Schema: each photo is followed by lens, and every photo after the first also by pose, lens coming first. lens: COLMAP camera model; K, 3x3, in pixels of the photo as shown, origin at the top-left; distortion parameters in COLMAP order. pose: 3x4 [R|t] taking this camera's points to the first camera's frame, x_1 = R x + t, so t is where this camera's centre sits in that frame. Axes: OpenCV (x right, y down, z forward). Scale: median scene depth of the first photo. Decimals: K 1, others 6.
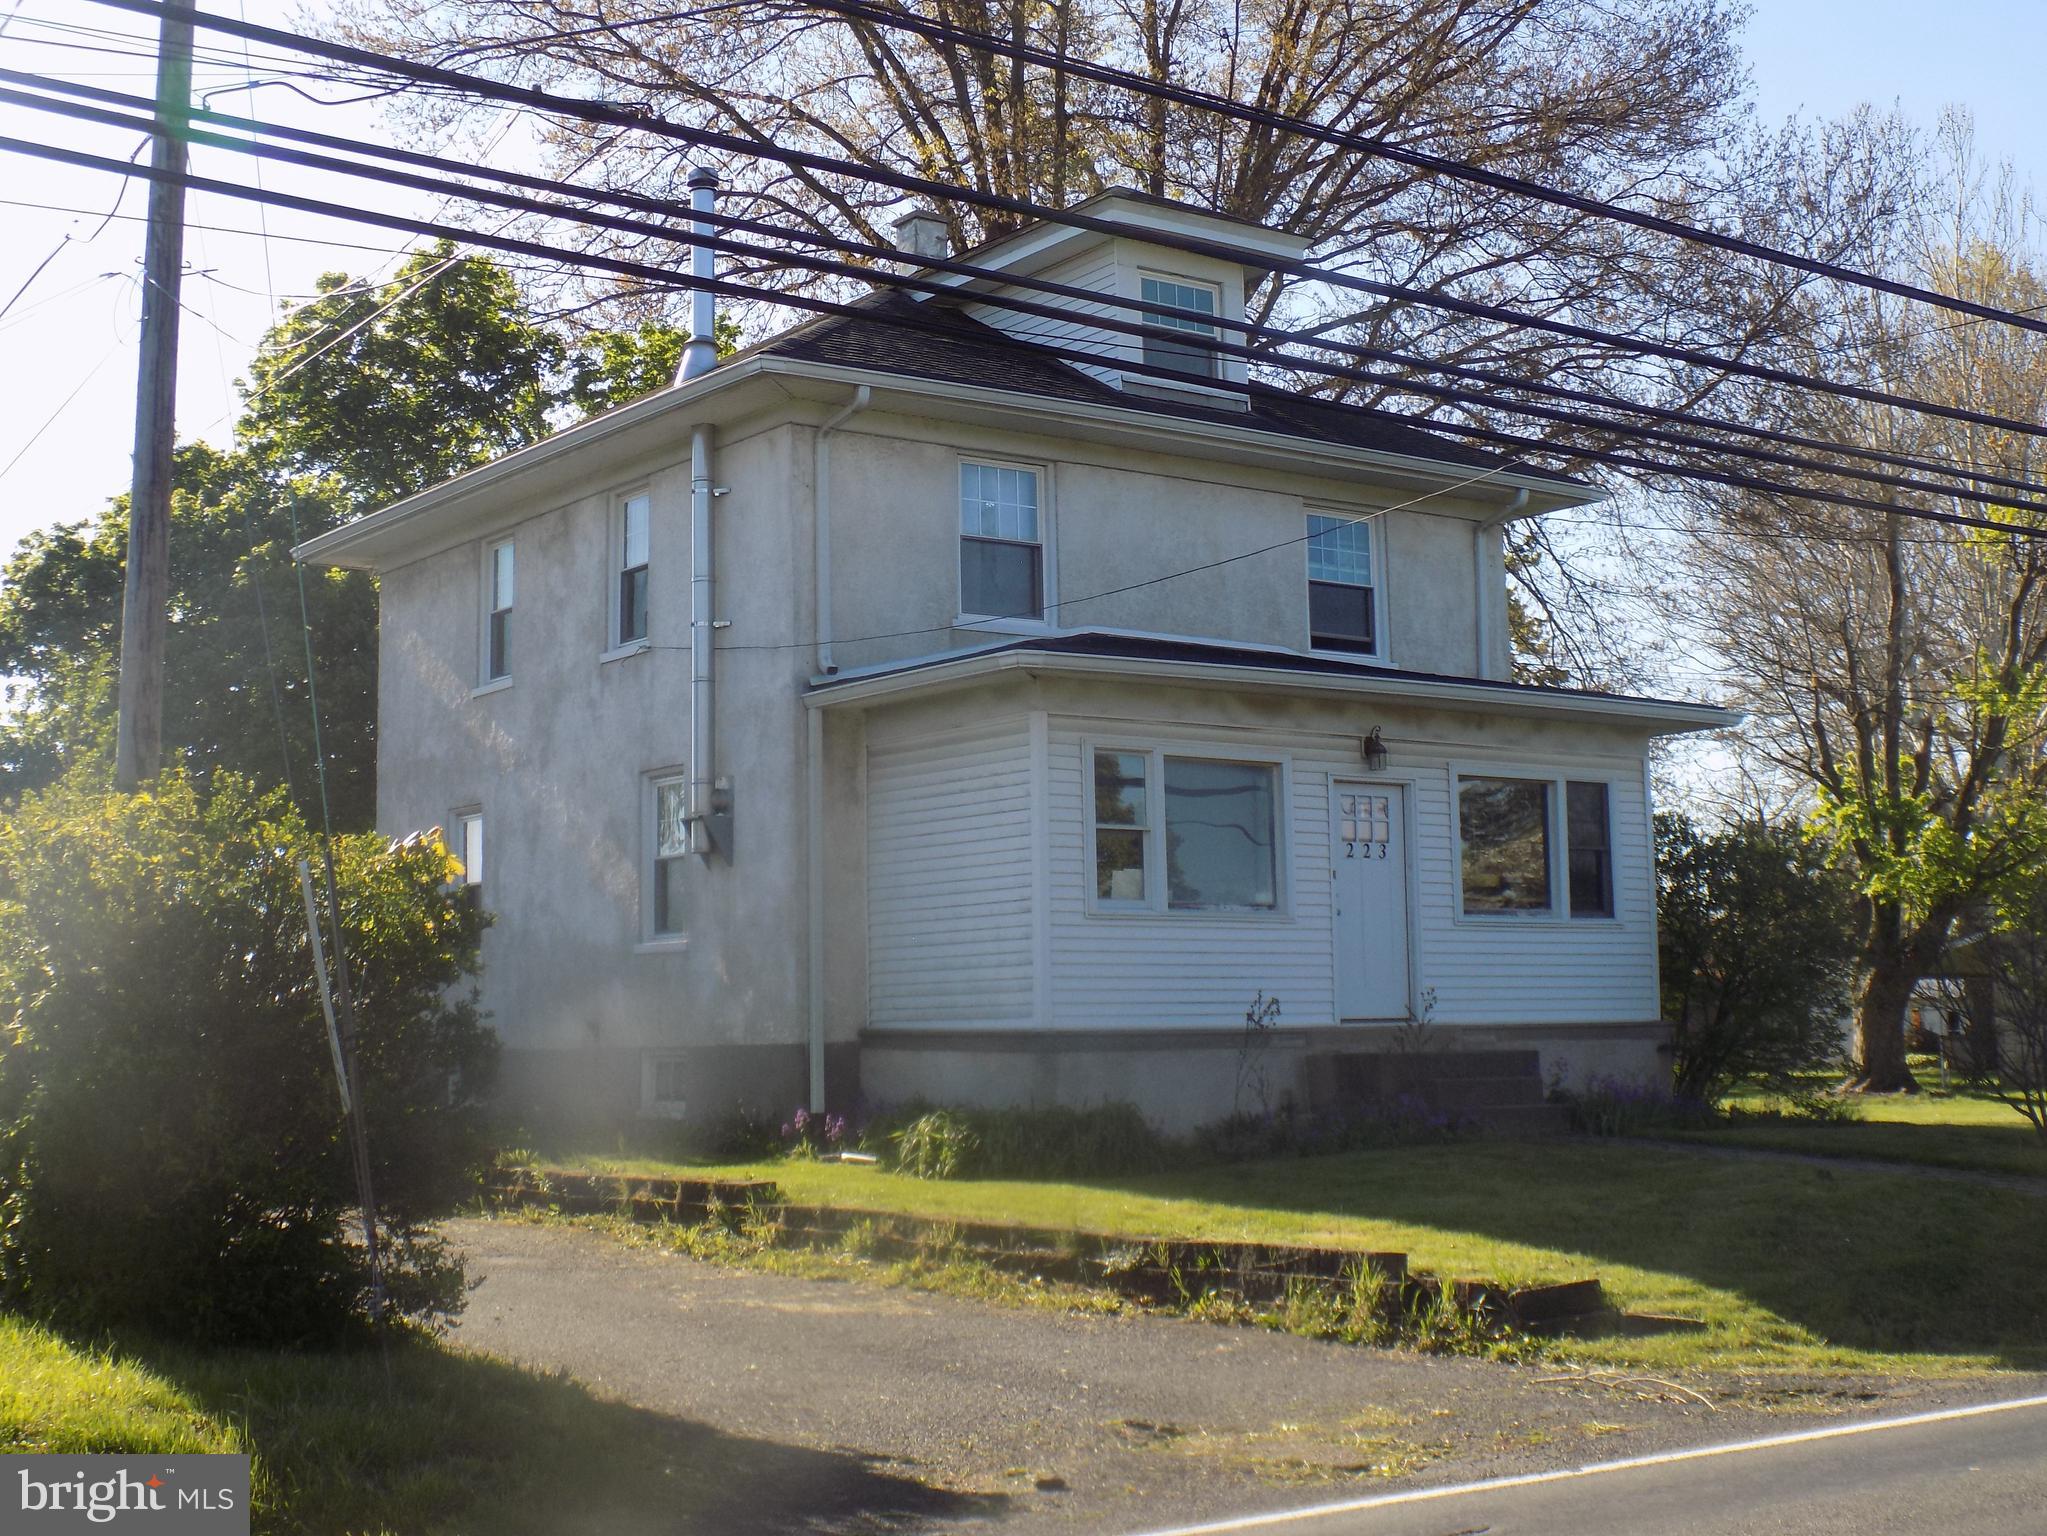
lens RADIAL K [[2718.4, 0, 1023.5], [0, 2718.4, 768.0], [0, 0, 1]] dist [-0.003210, -0.002209]
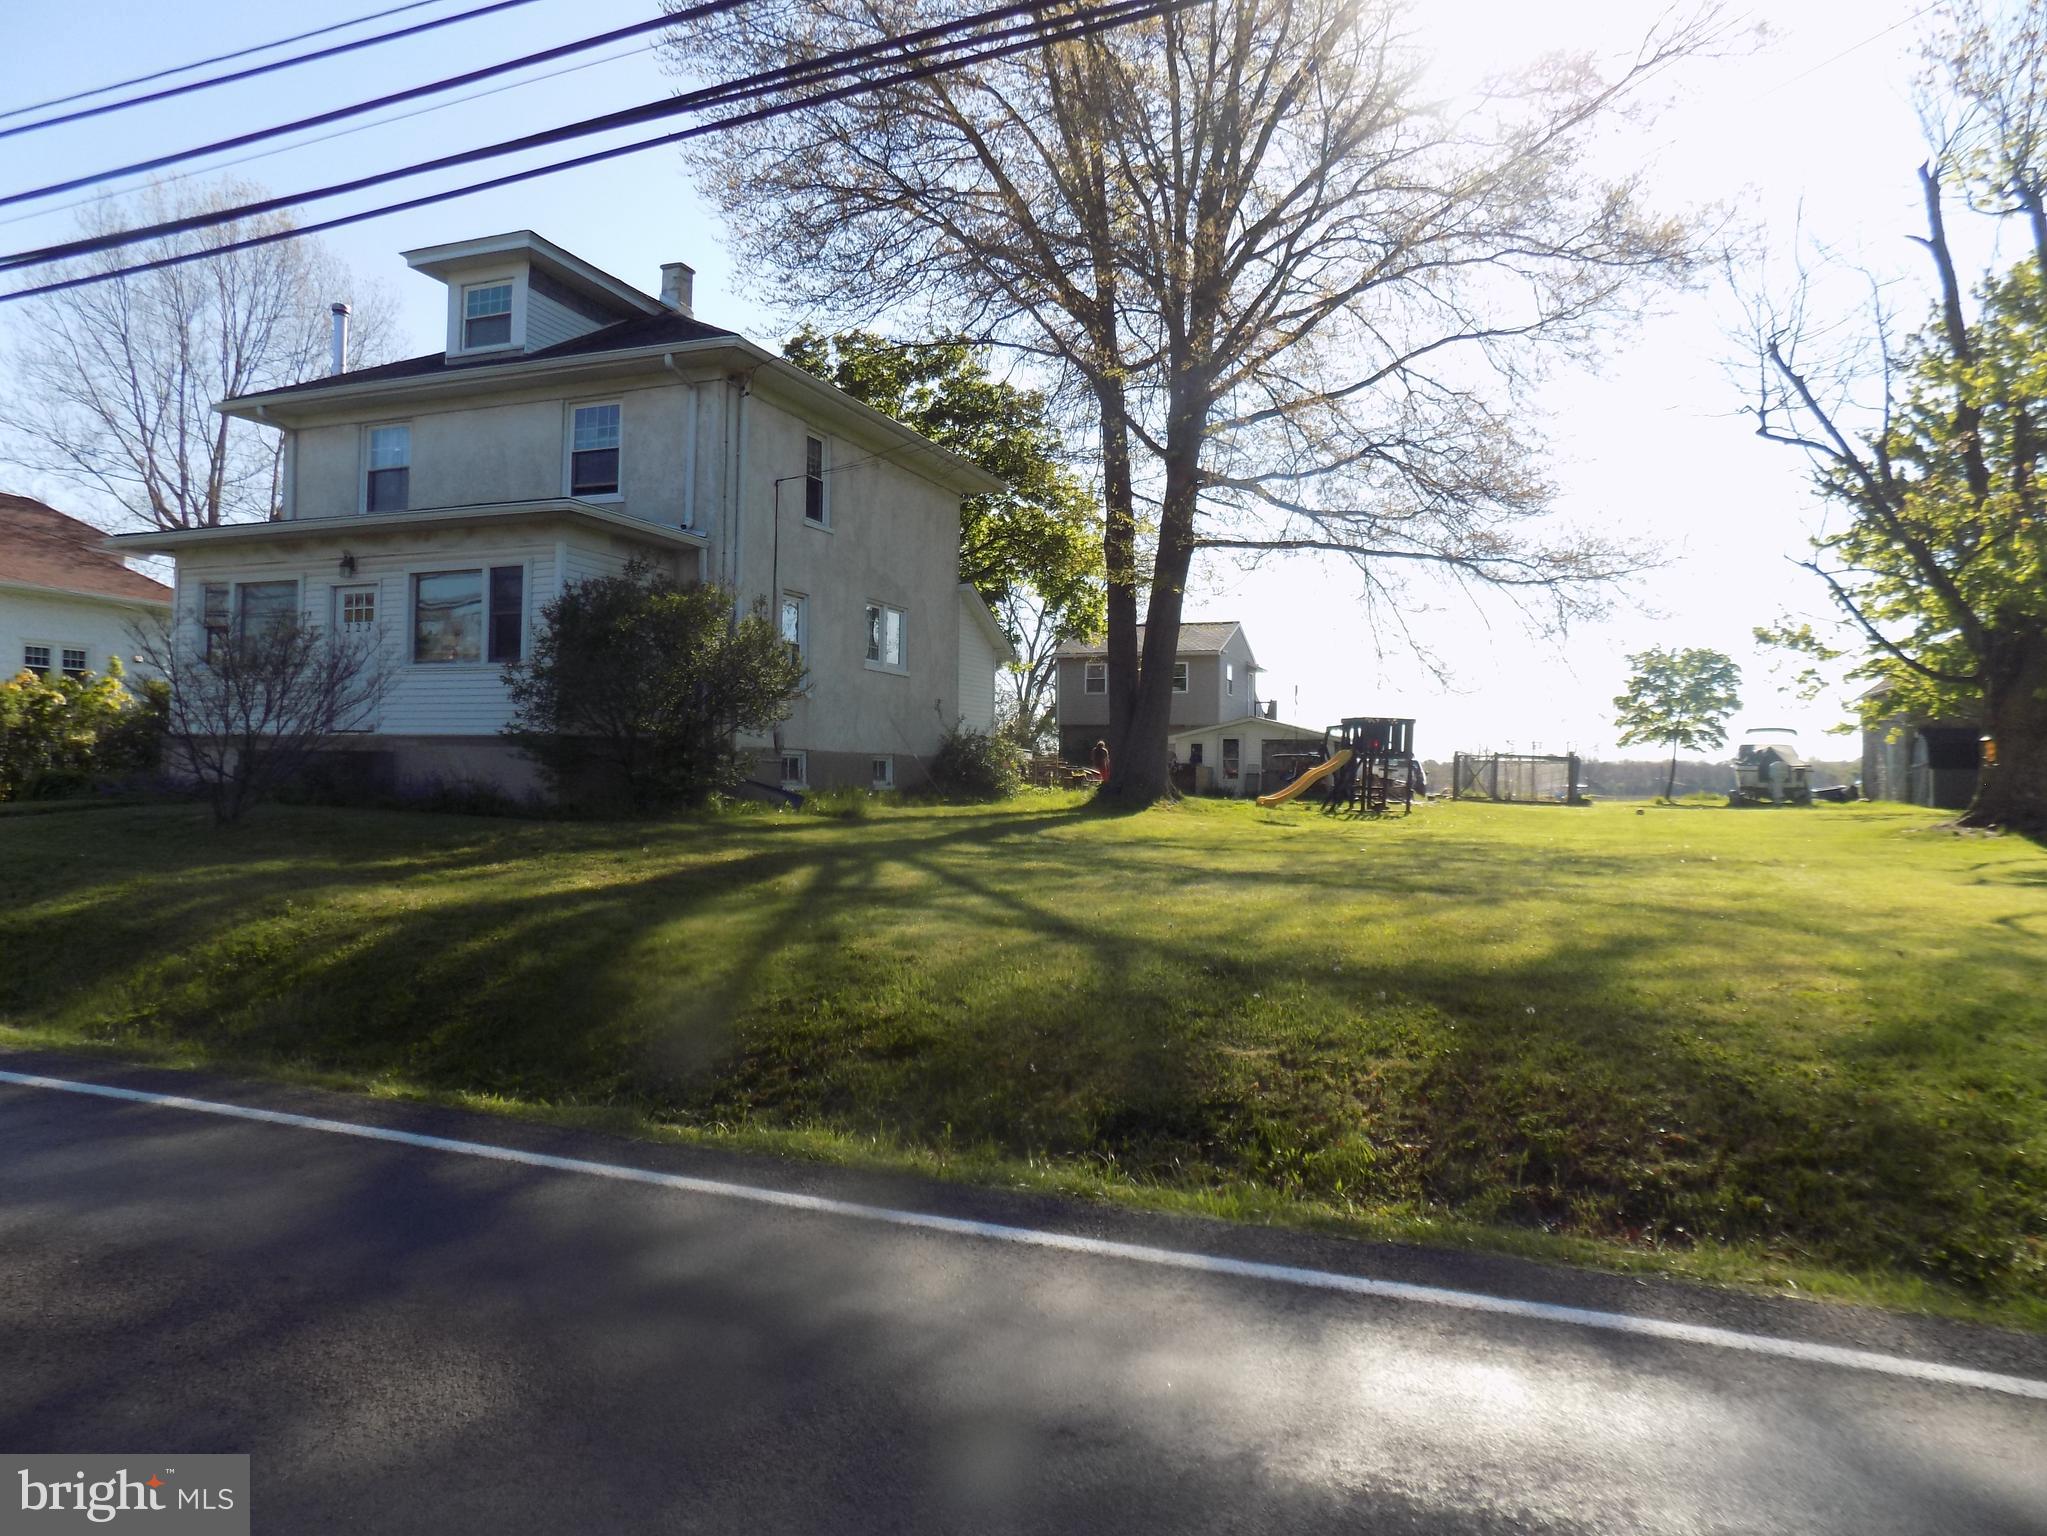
lens RADIAL K [[1389.4, 0, 1029.2], [0, 1389.4, 754.0], [0, 0, 1]] dist [-0.074871, 0.082745]
pose [[0.532500, 0.005630, -0.846411, 0.999554], [0.061894, 0.997042, 0.045571, 0.090413], [0.844164, -0.076655, 0.530577, 0.877541]]
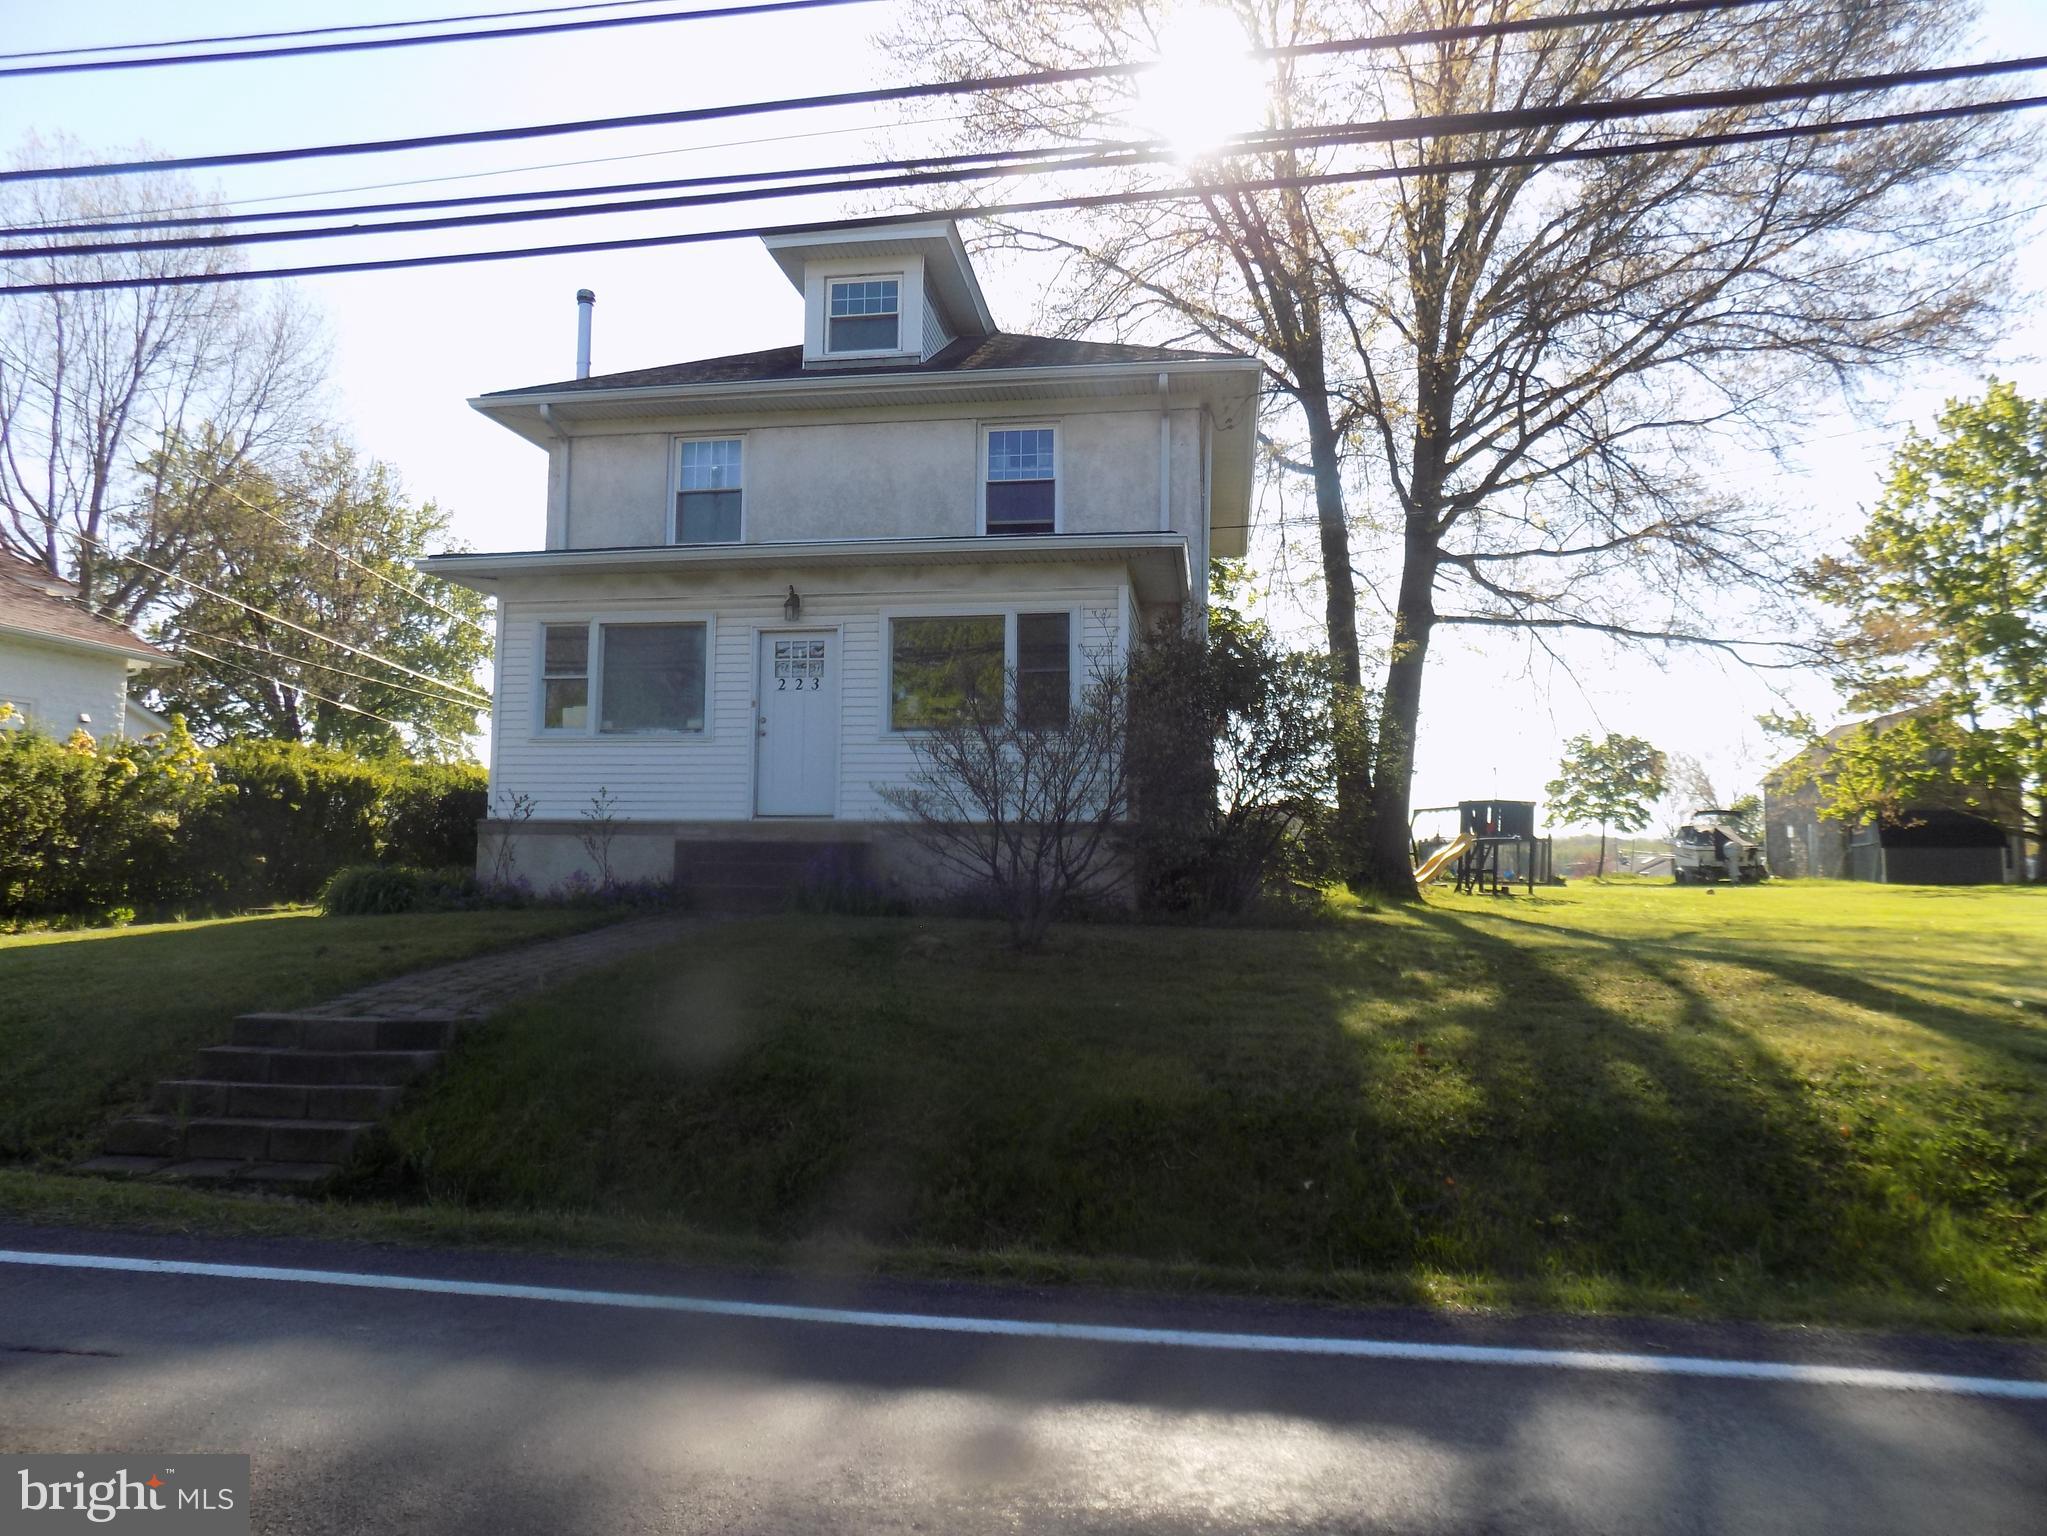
lens RADIAL K [[1389.4, 0, 1029.2], [0, 1389.4, 754.0], [0, 0, 1]] dist [-0.074871, 0.082745]
pose [[0.707559, -0.034789, -0.705797, 0.640069], [0.051022, 0.998696, 0.001923, 0.065400], [0.704810, -0.037372, 0.708411, 0.602424]]
